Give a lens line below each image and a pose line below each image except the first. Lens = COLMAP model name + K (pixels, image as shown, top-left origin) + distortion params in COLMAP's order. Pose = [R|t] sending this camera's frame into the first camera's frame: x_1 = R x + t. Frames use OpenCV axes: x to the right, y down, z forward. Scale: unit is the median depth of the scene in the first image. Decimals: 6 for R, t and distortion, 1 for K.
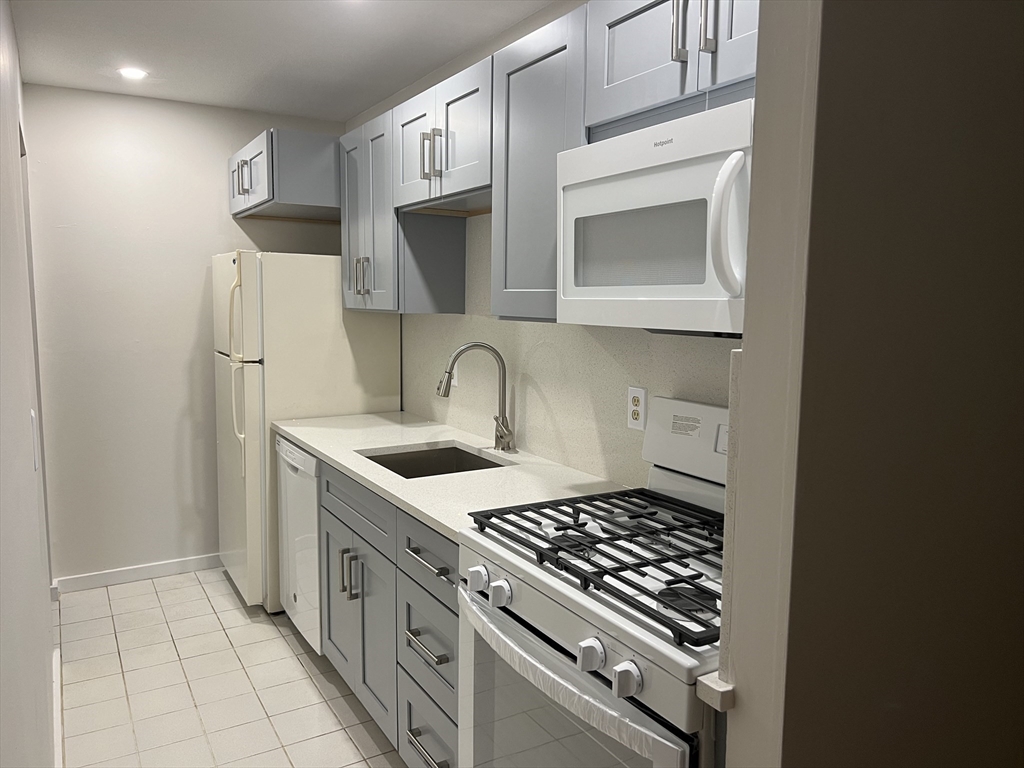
lens RADIAL K [[771.2, 0, 512.0], [0, 771.2, 384.0], [0, 0, 1]] dist [0.099850, -0.123772]
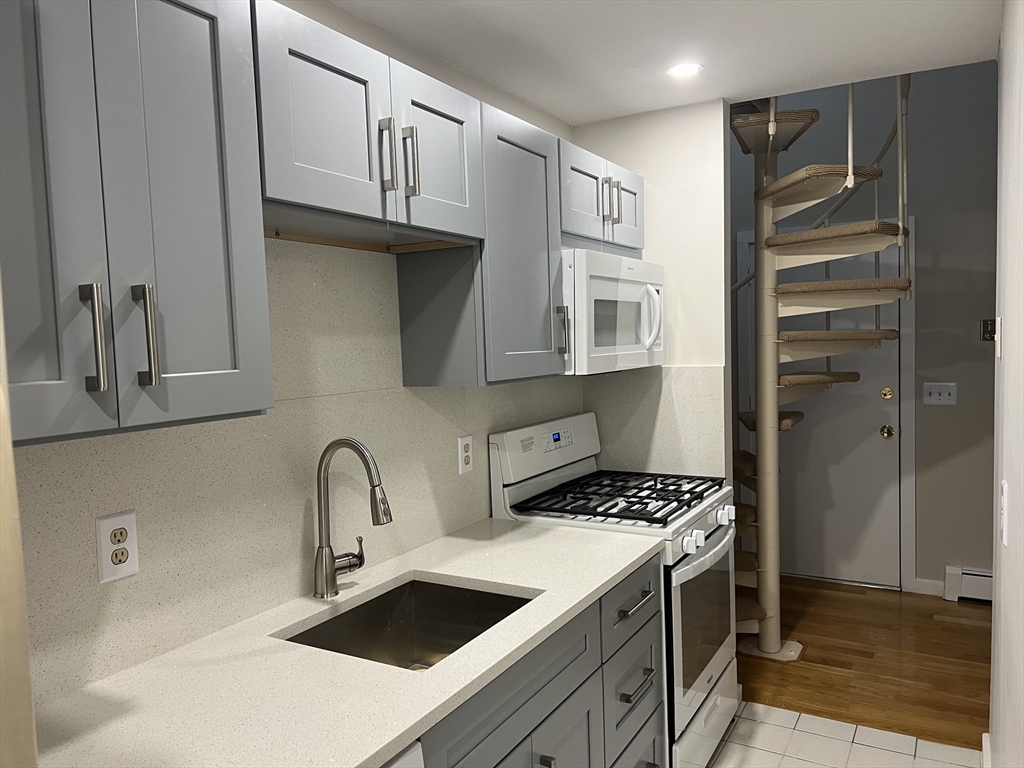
lens RADIAL K [[771.2, 0, 512.0], [0, 771.2, 384.0], [0, 0, 1]] dist [0.099850, -0.123772]
pose [[-0.504142, -0.037730, 0.862796, -0.858289], [0.126754, 0.984993, 0.117138, -0.196899], [-0.854268, 0.168417, -0.491794, 1.486798]]
